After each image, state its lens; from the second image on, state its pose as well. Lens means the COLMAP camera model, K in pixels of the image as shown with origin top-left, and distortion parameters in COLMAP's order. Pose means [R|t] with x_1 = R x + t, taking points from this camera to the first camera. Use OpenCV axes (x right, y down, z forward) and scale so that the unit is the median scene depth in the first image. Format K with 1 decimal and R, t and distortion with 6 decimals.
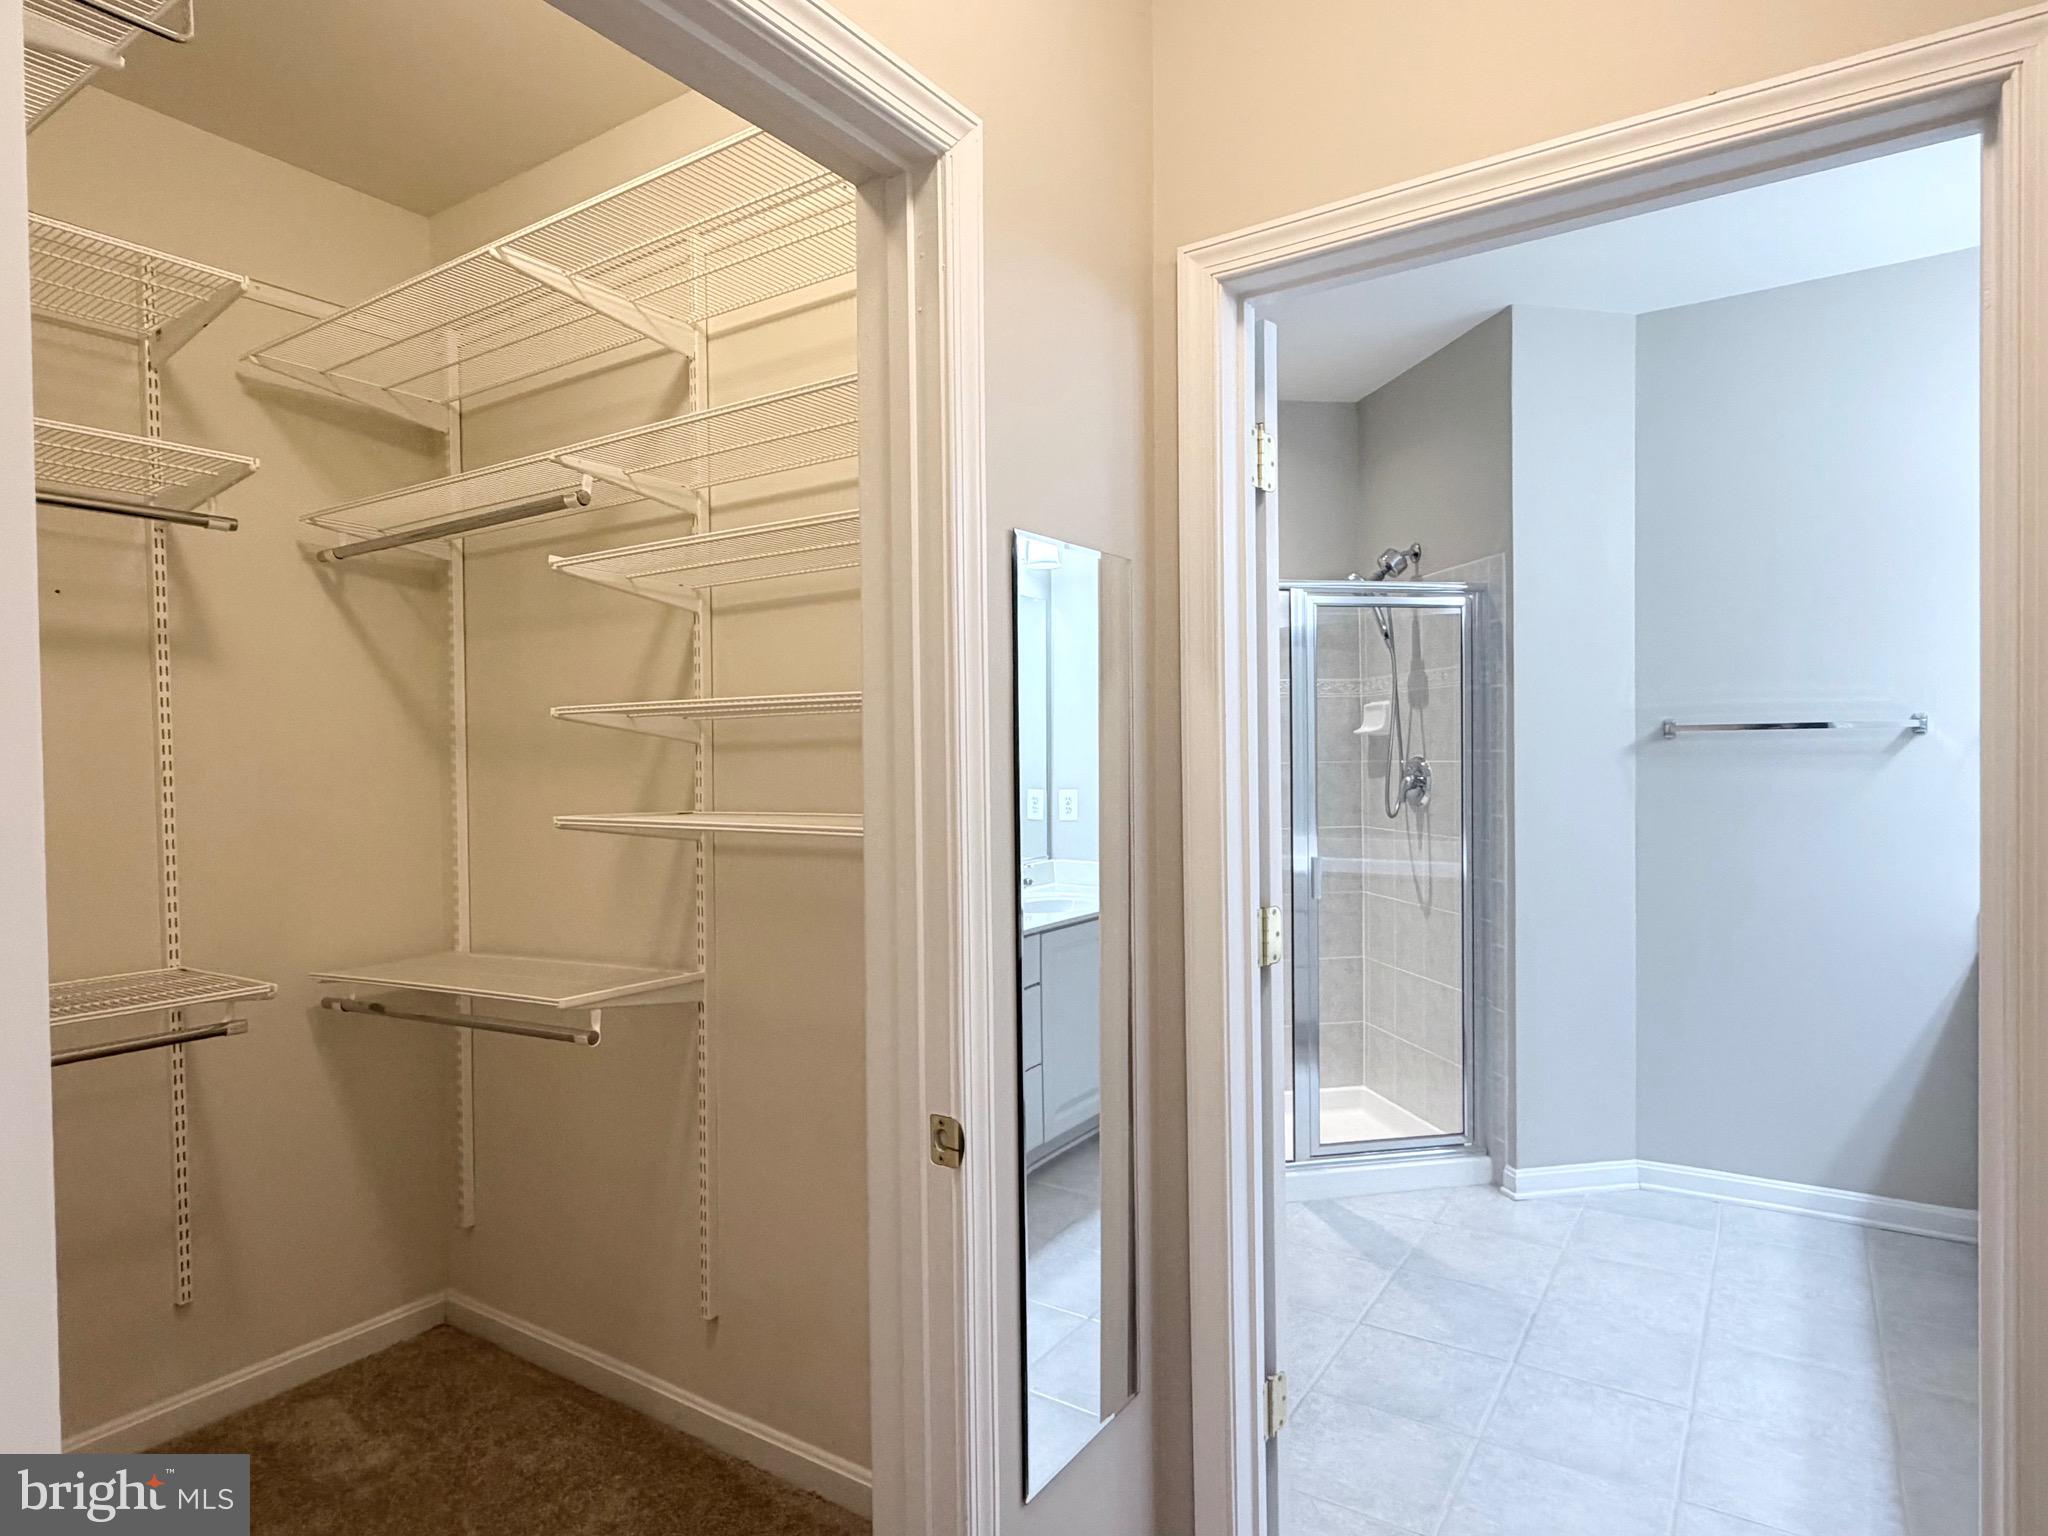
lens RADIAL K [[1152.5, 0, 1017.2], [0, 1152.5, 773.3], [0, 0, 1]] dist [-0.003347, 0.001812]
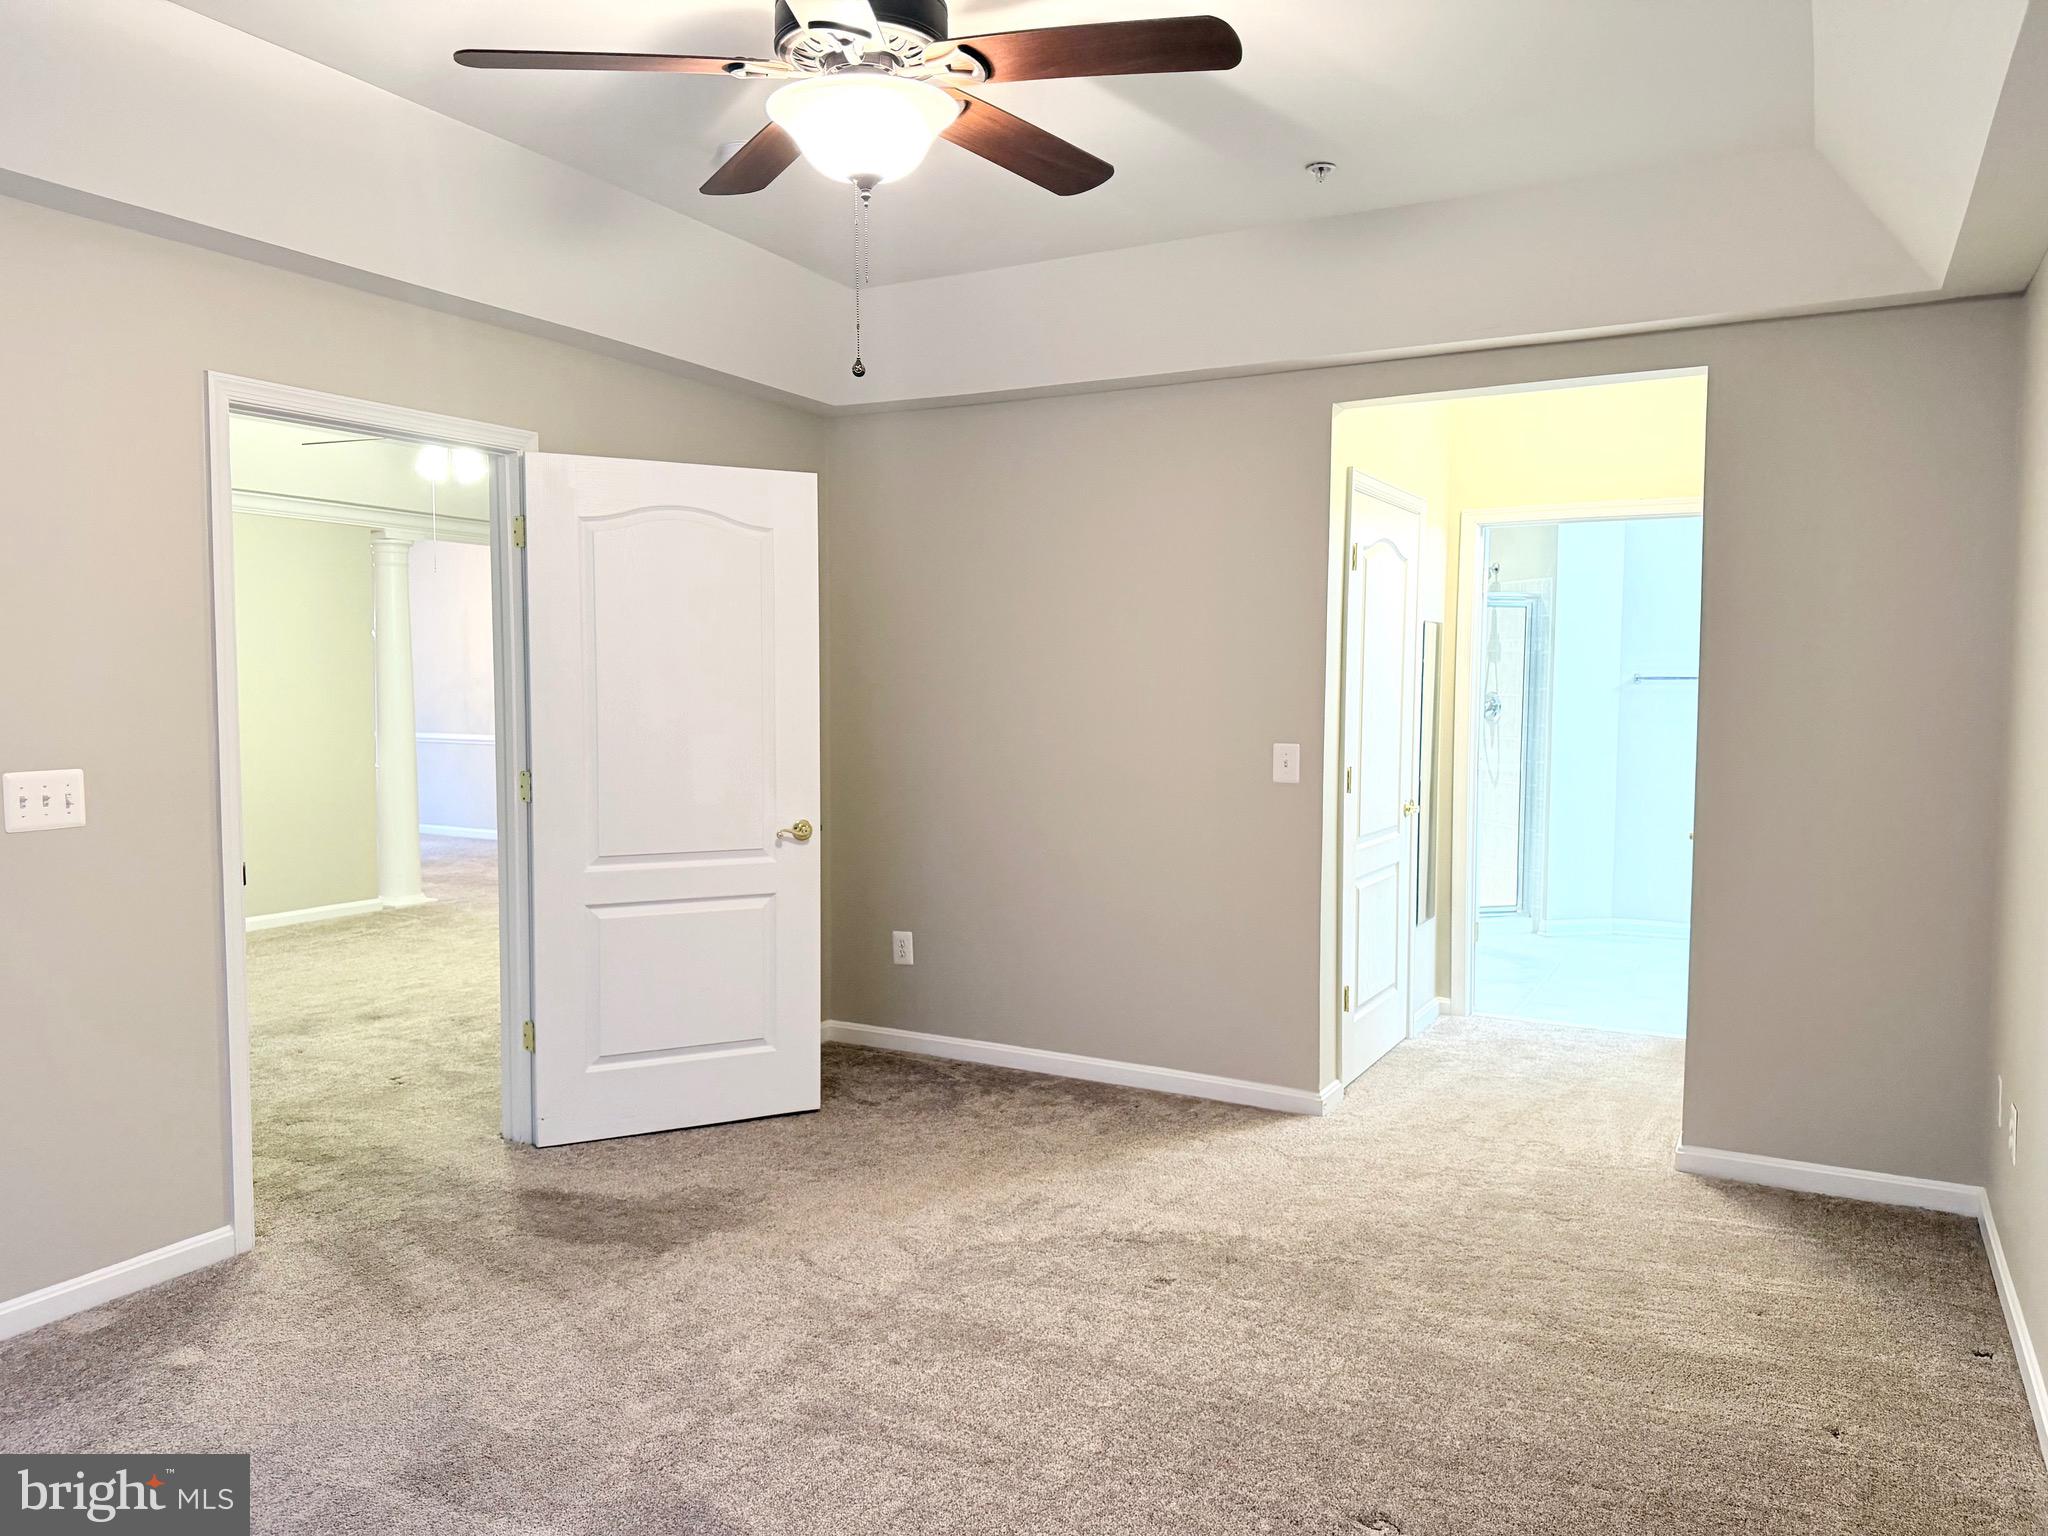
lens RADIAL K [[1432.6, 0, 1024.0], [0, 1432.6, 768.0], [0, 0, 1]] dist [0.062953, -0.089485]
pose [[0.996197, 0.008136, 0.086749, -0.568921], [-0.012086, 0.998909, 0.045106, 0.011340], [-0.086287, -0.045983, 0.995209, -1.144843]]
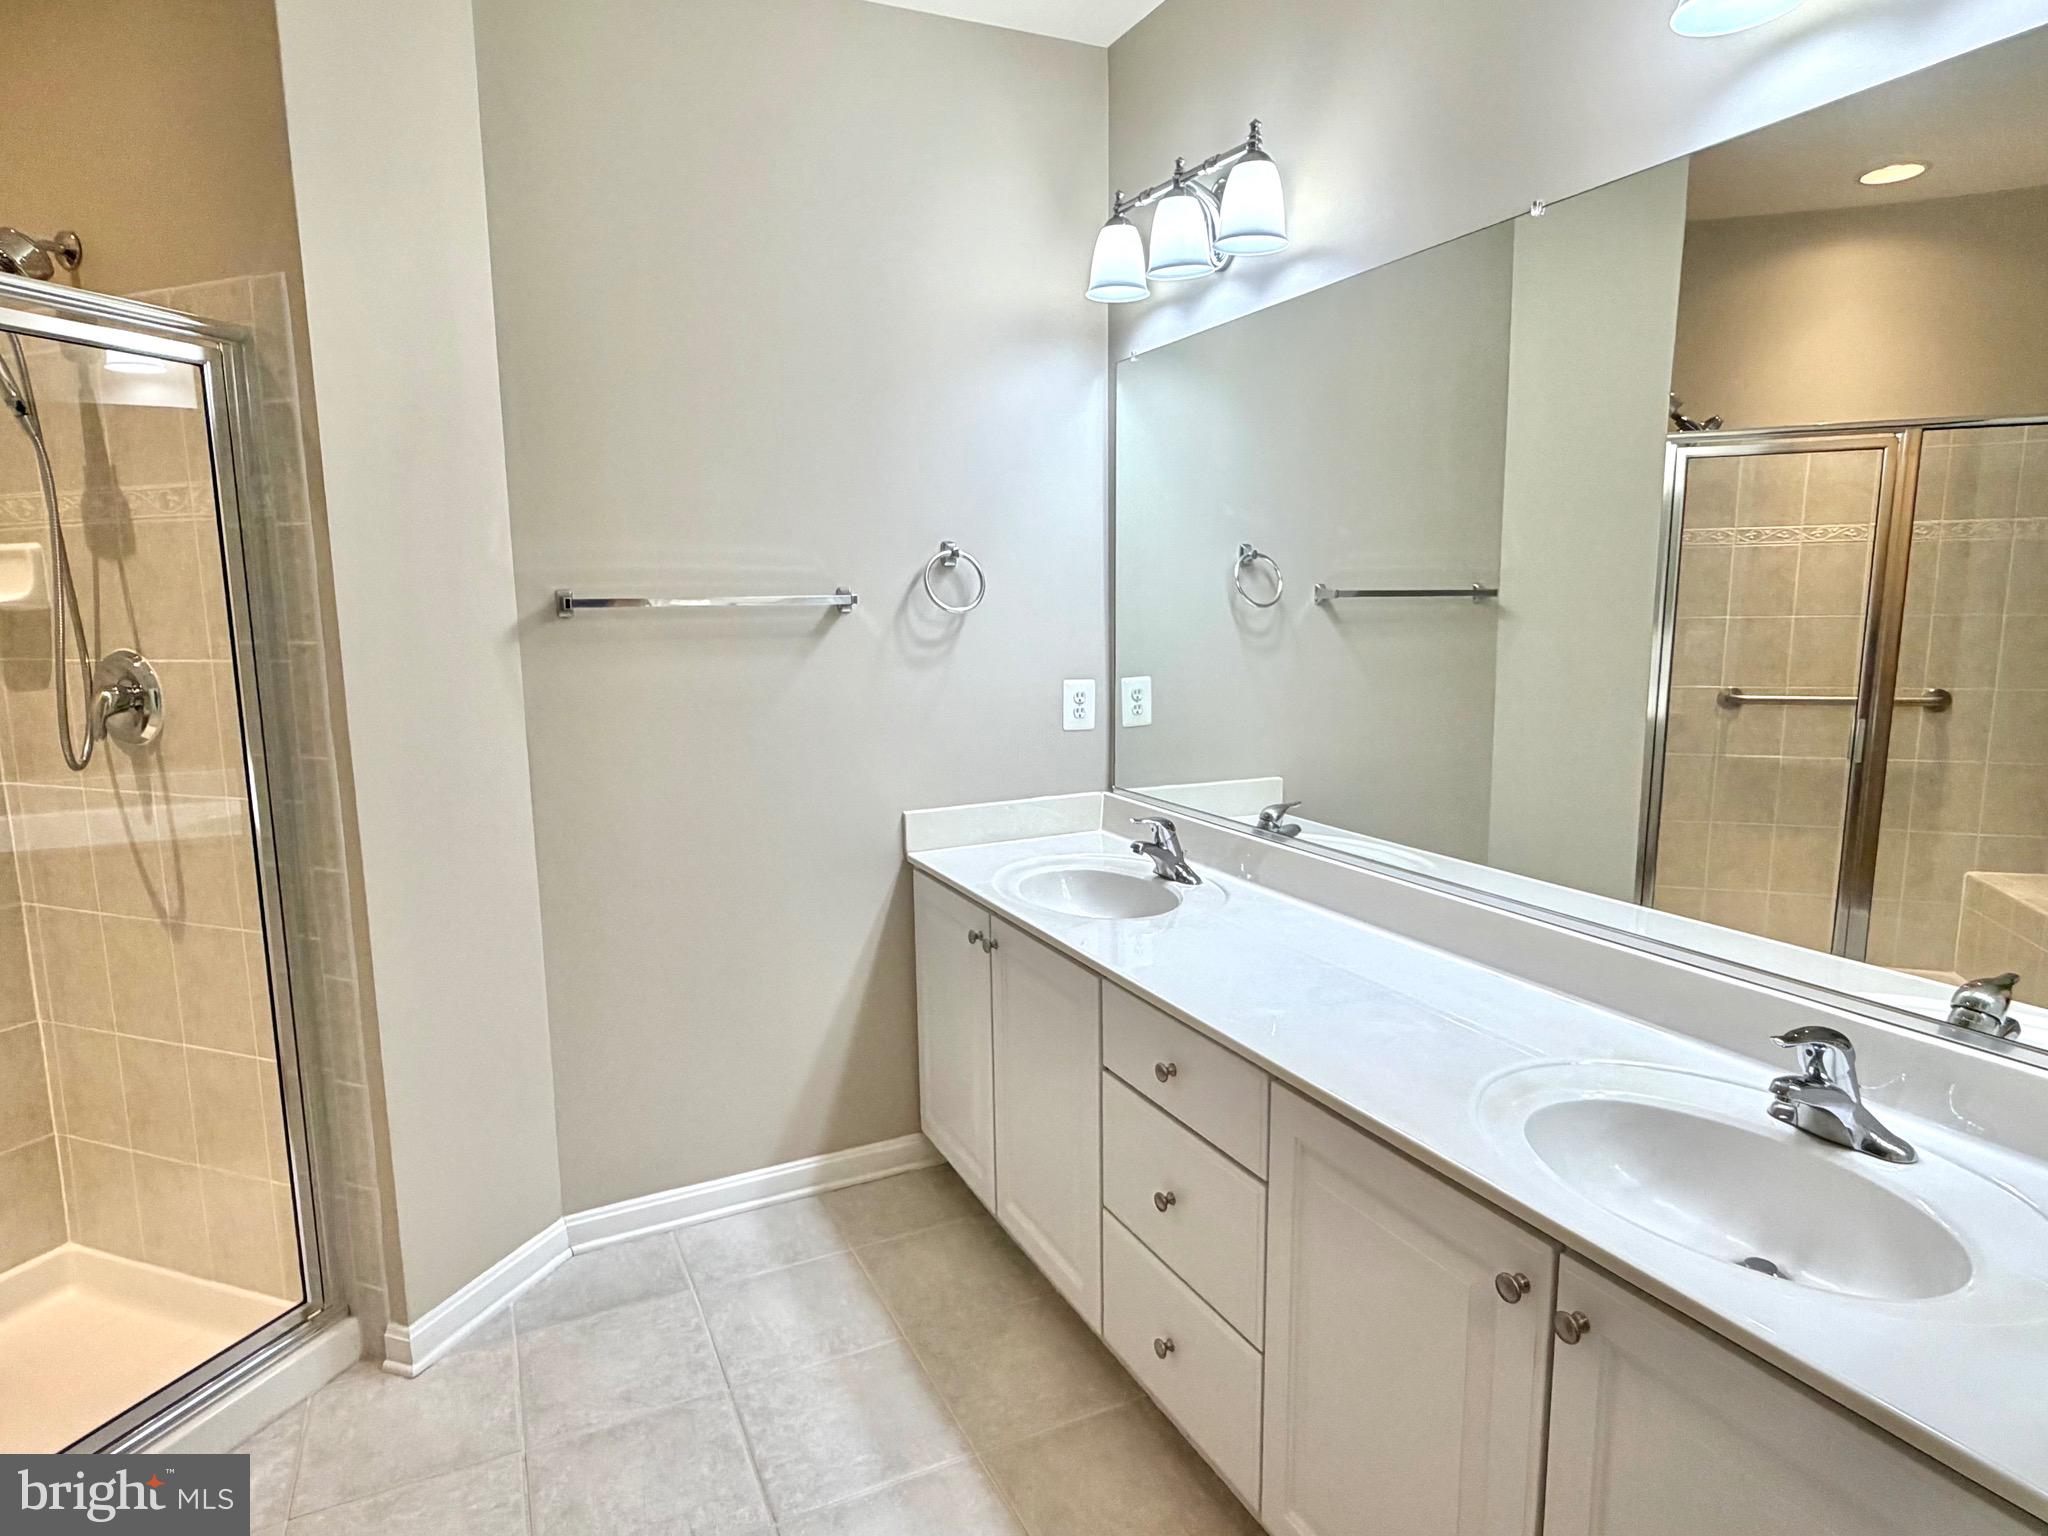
lens RADIAL K [[1152.5, 0, 1017.2], [0, 1152.5, 773.3], [0, 0, 1]] dist [-0.003347, 0.001812]
pose [[0.510646, -0.122530, 0.851015, 0.108641], [0.019278, 0.991176, 0.131143, -0.022687], [-0.859575, -0.050562, 0.508502, 0.408423]]
